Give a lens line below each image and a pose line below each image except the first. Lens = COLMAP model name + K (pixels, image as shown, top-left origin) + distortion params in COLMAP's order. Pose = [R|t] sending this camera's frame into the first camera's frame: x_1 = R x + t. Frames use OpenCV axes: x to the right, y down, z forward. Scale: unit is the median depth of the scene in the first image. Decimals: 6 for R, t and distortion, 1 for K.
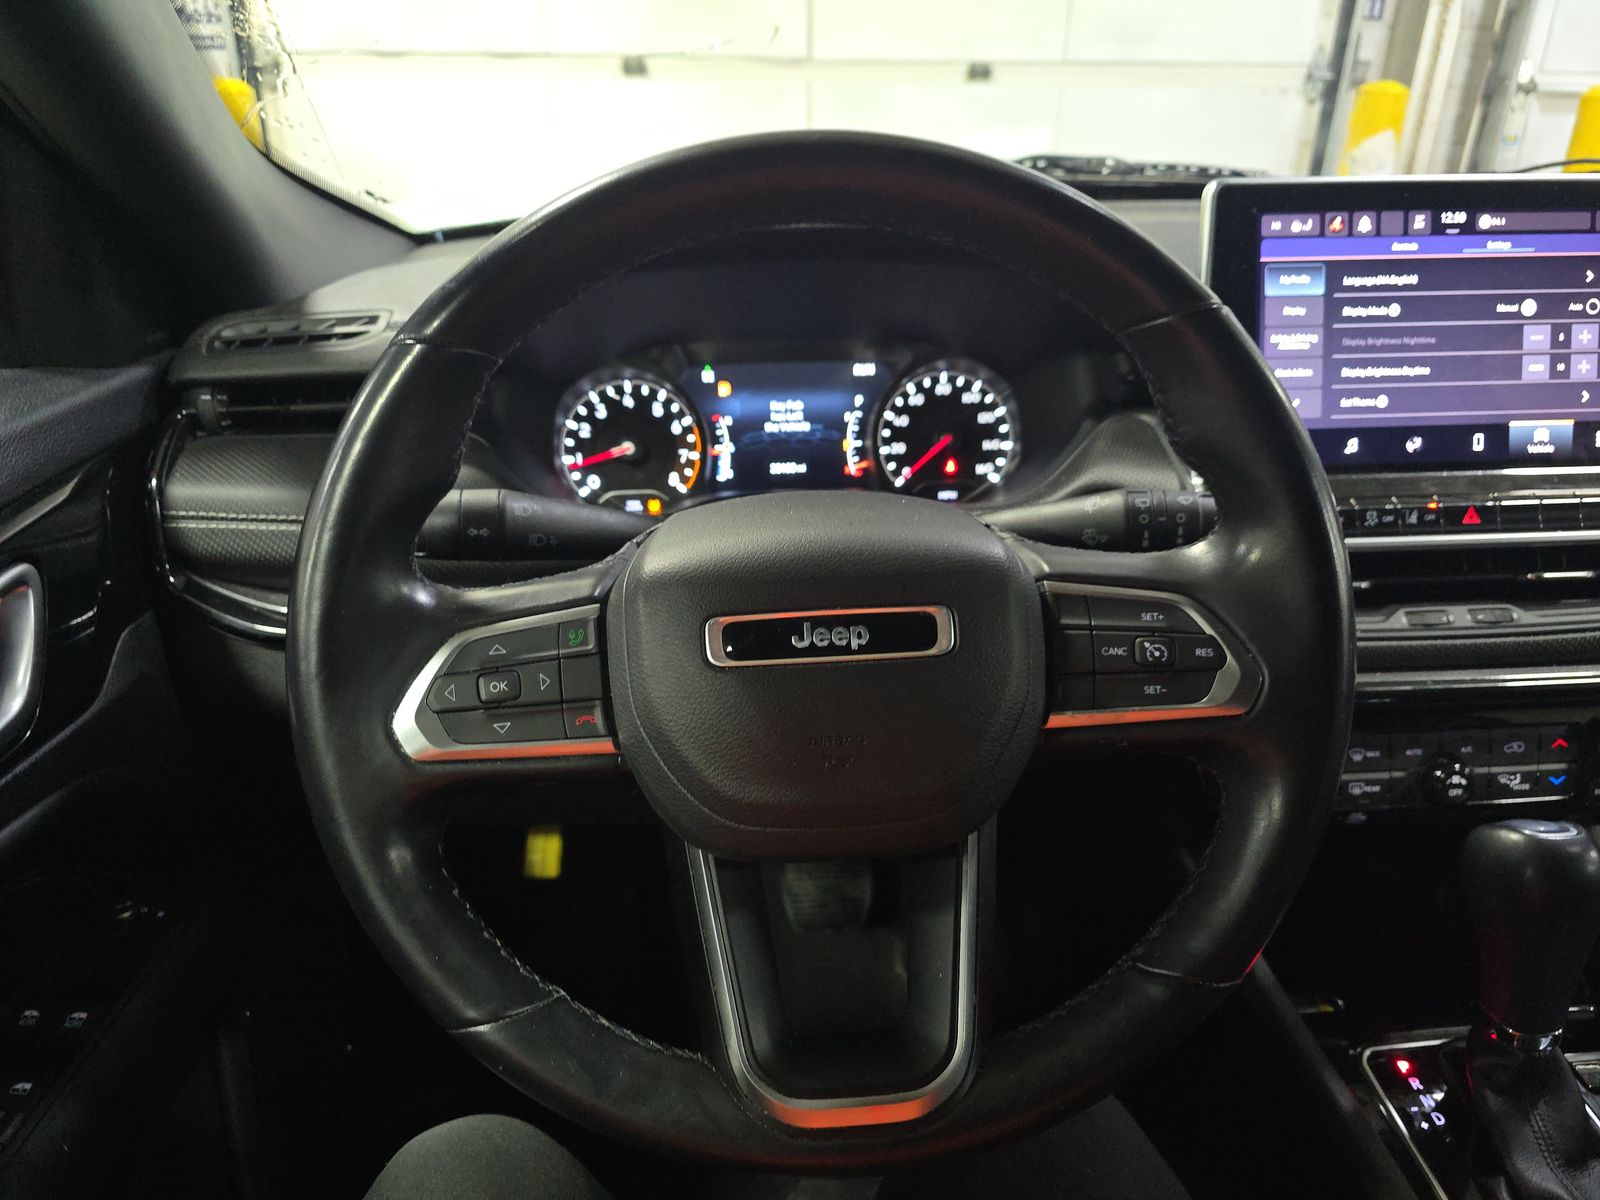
lens RADIAL K [[1077.6, 0, 800.0], [0, 1077.6, 600.0], [0, 0, 1]] dist [0.000819, 0.000090]
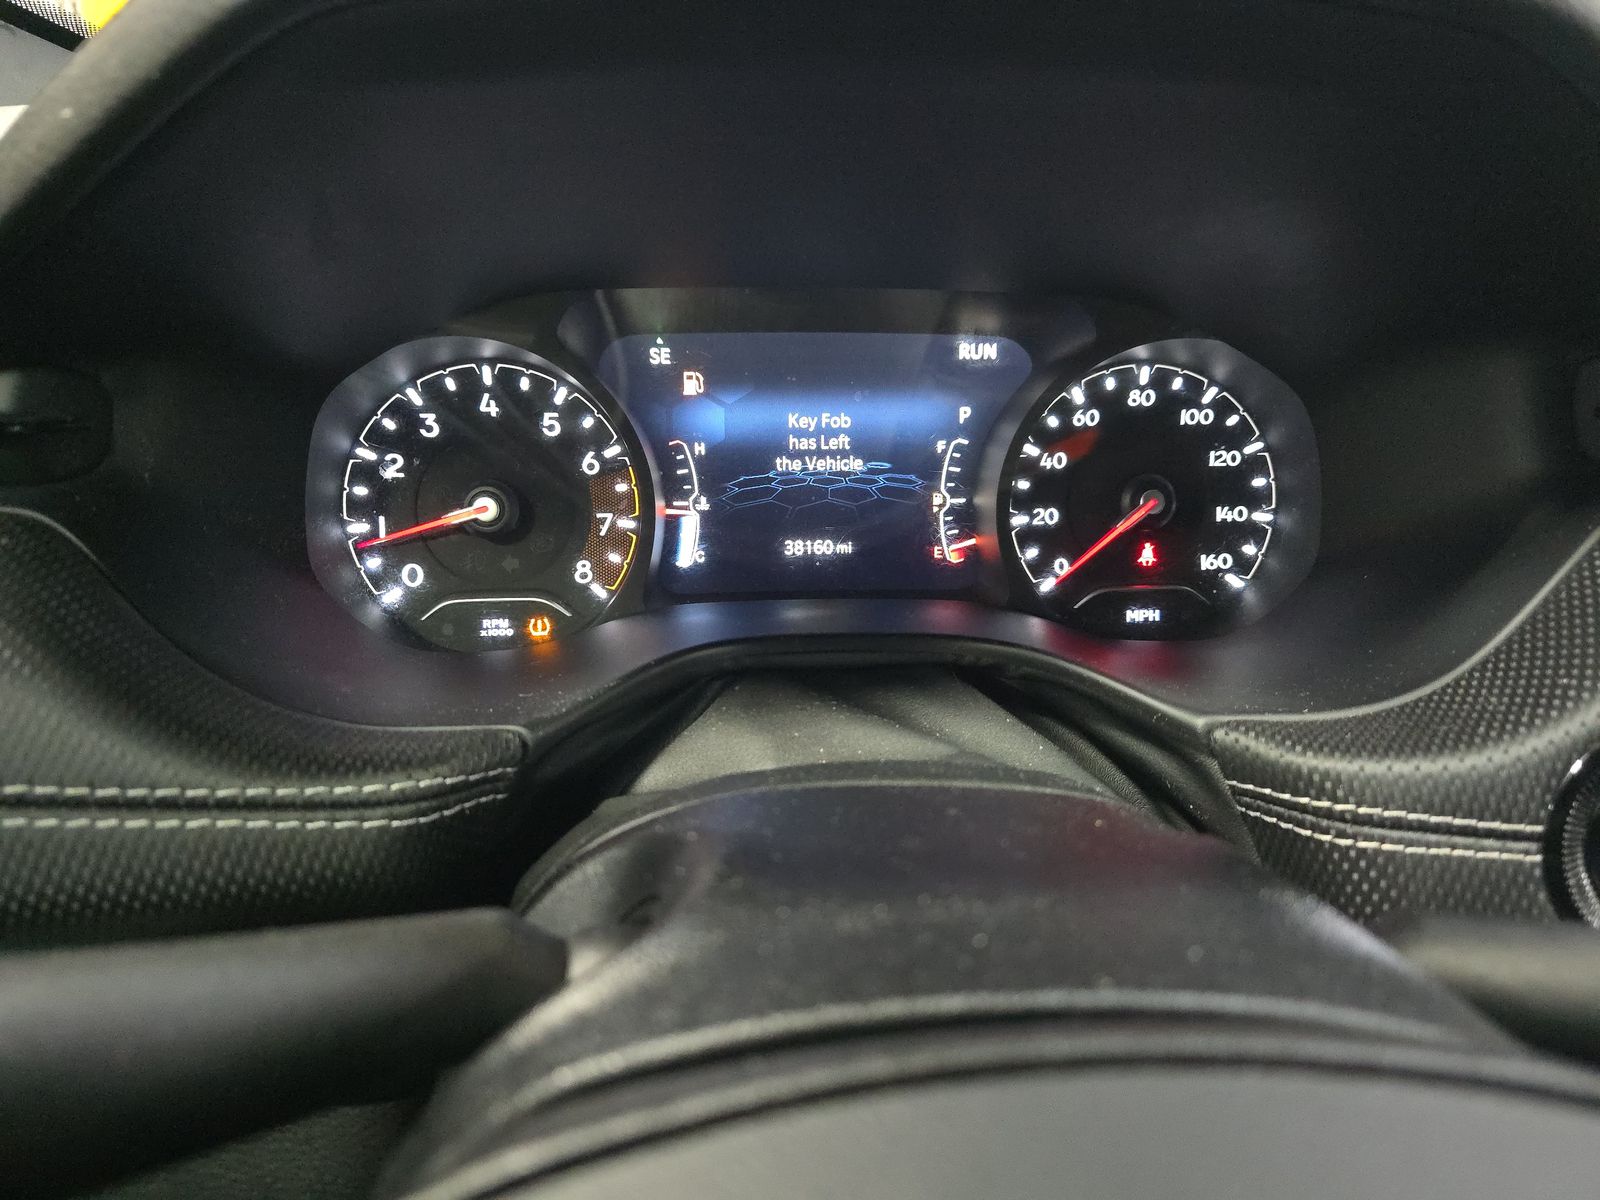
lens RADIAL K [[1122.3, 0, 800.0], [0, 1122.3, 600.0], [0, 0, 1]] dist [-0.007647, -0.001488]
pose [[0.998905, 0.022354, 0.041099, -0.040844], [-0.024065, 0.998844, 0.041623, -0.121616], [-0.040122, -0.042567, 0.998288, 0.494597]]
